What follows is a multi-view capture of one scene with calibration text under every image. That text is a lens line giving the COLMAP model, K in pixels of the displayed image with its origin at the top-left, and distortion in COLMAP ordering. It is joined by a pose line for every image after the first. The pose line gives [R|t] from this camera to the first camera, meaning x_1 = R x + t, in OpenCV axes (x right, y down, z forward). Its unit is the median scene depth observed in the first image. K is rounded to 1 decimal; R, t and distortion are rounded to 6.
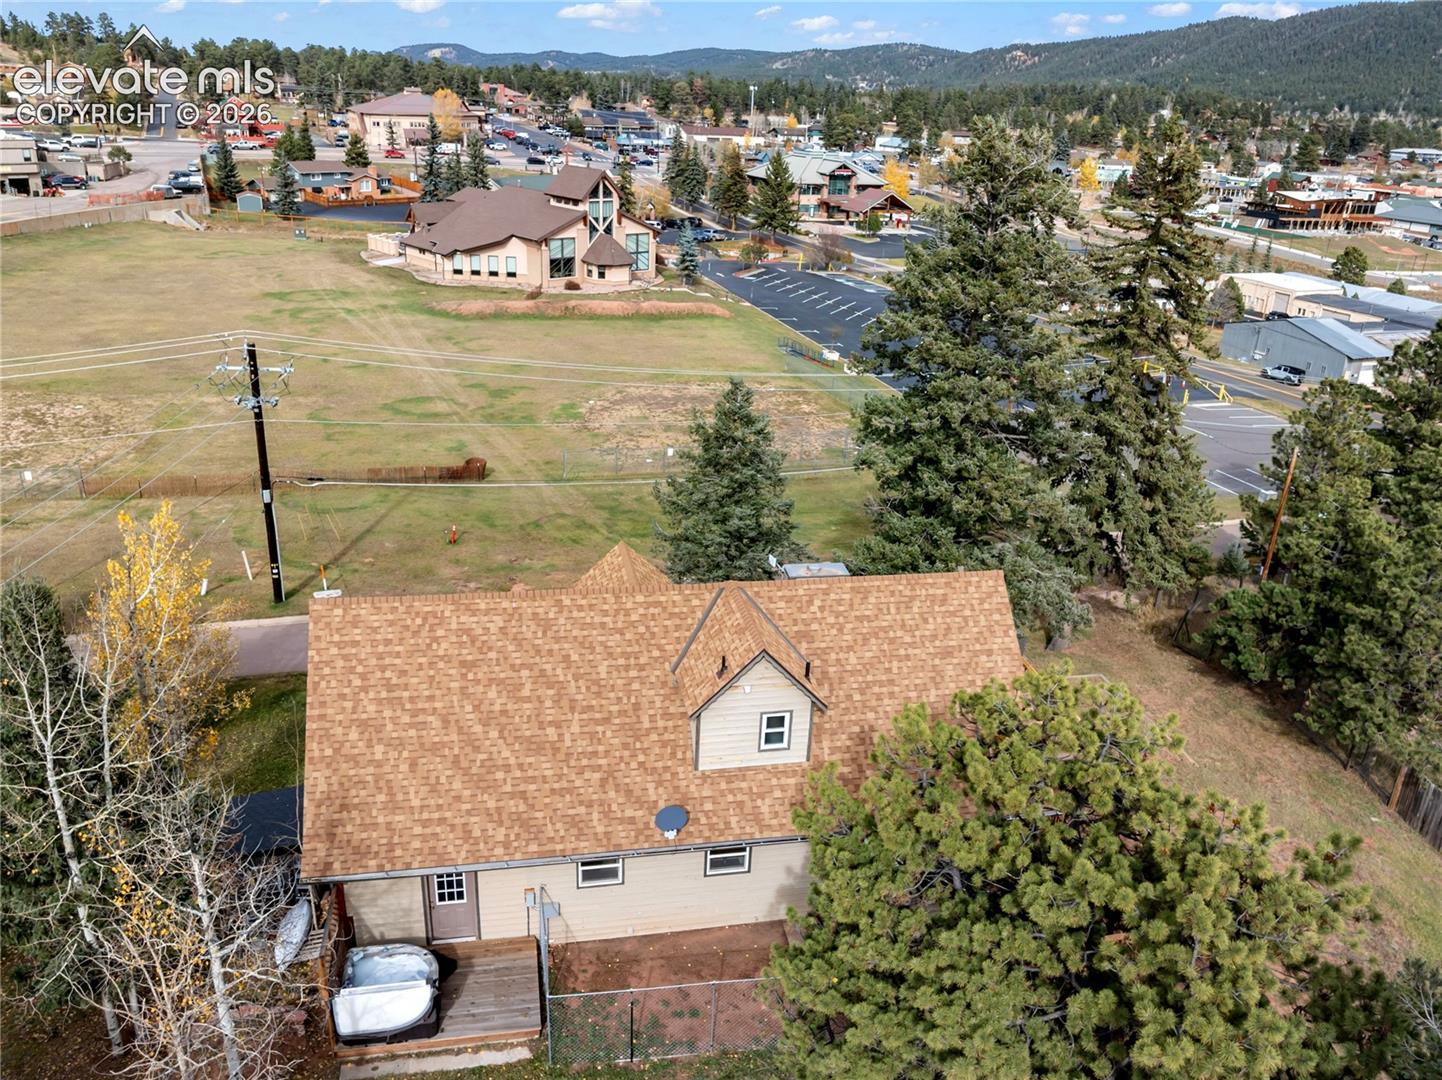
lens RADIAL K [[1096.4, 0, 721.0], [0, 1096.4, 540.0], [0, 0, 1]] dist [-0.006234, -0.095796]
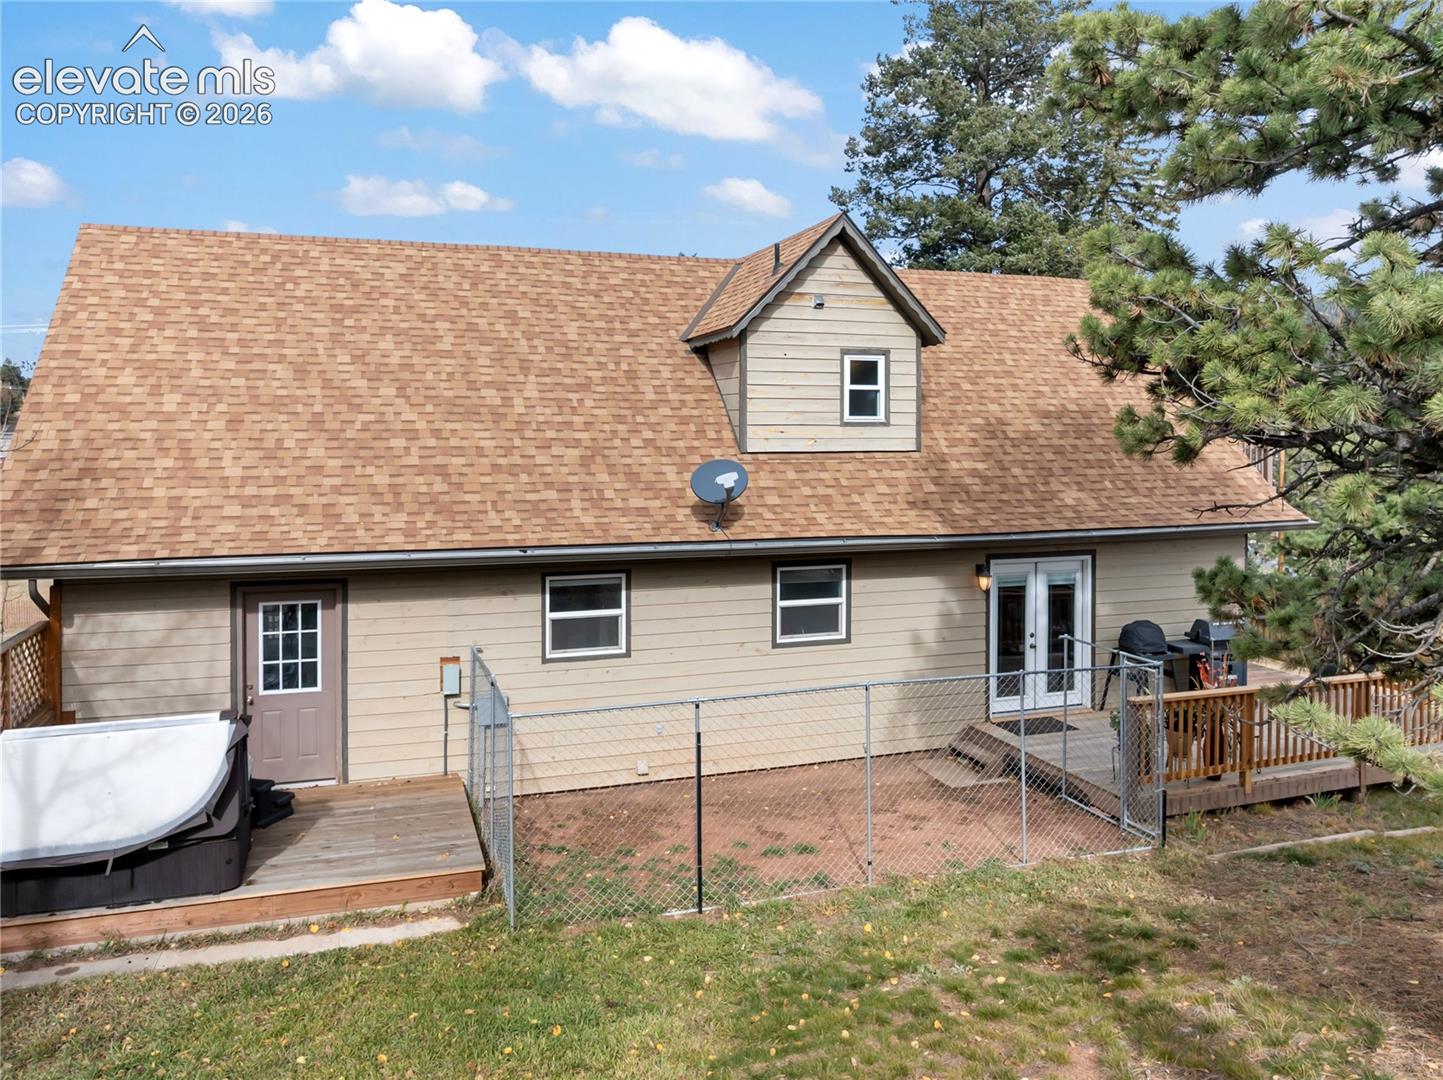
lens RADIAL K [[1021.1, 0, 702.1], [0, 1021.1, 532.4], [0, 0, 1]] dist [-0.041752, 0.003829]
pose [[0.989753, -0.040045, 0.137056, -0.121115], [0.089336, 0.922459, -0.375618, 0.454697], [-0.111387, 0.384013, 0.916584, 0.526554]]
